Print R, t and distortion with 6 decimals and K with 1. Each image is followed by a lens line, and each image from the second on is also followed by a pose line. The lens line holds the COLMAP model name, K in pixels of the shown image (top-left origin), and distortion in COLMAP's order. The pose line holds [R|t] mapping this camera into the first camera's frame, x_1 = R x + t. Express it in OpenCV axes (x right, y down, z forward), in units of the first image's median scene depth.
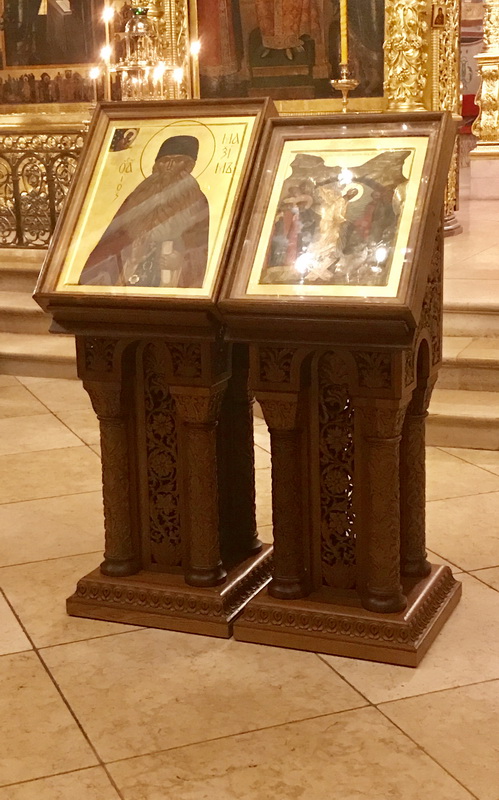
lens RADIAL K [[1239.2, 0, 241.7], [0, 1239.2, 394.8], [0, 0, 1]] dist [0.170924, 0.000000]
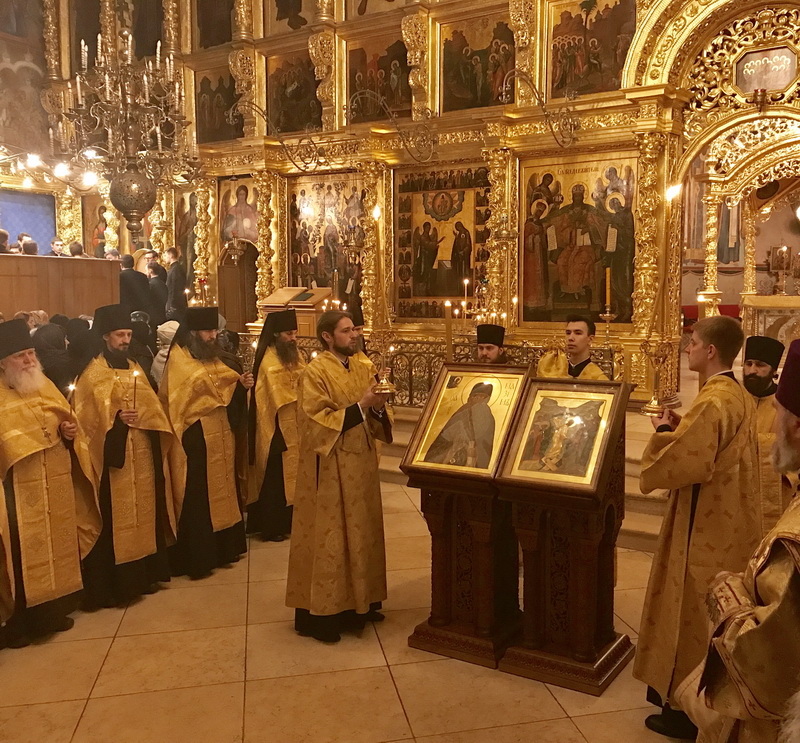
lens RADIAL K [[817.3, 0, 461.7], [0, 817.3, 361.7], [0, 0, 1]] dist [0.023428, 0.000000]
pose [[0.990810, 0.035494, -0.130517, 0.073906], [-0.053073, 0.989589, -0.133779, -0.072605], [0.124410, 0.139477, 0.982379, -0.191030]]
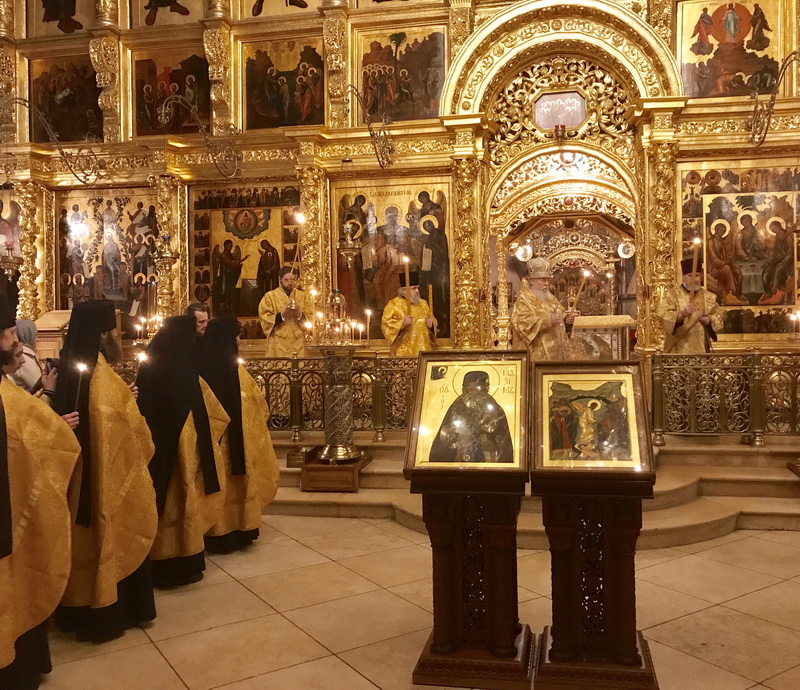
lens RADIAL K [[761.3, 0, 432.5], [0, 761.3, 334.2], [0, 0, 1]] dist [0.020319, 0.000000]
pose [[0.976787, 0.009620, 0.213997, -0.318186], [0.038801, 0.974521, -0.220917, -0.030206], [-0.210670, 0.224092, 0.951526, 0.022099]]
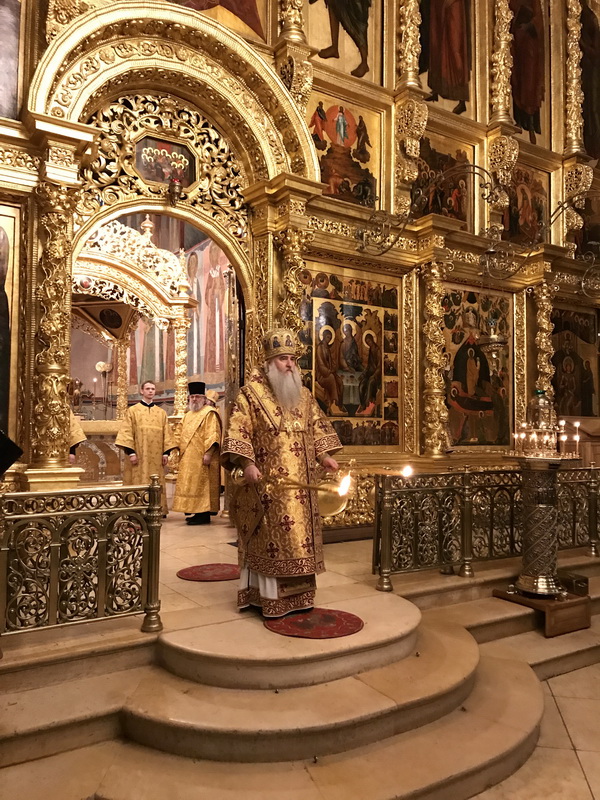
lens RADIAL K [[658.6, 0, 311.4], [0, 658.6, 394.6], [0, 0, 1]] dist [0.027521, -0.021681]
pose [[0.550290, 0.073199, 0.831759, -0.556505], [0.168725, 0.965852, -0.196627, -0.290120], [-0.817748, 0.248540, 0.519149, 1.070198]]
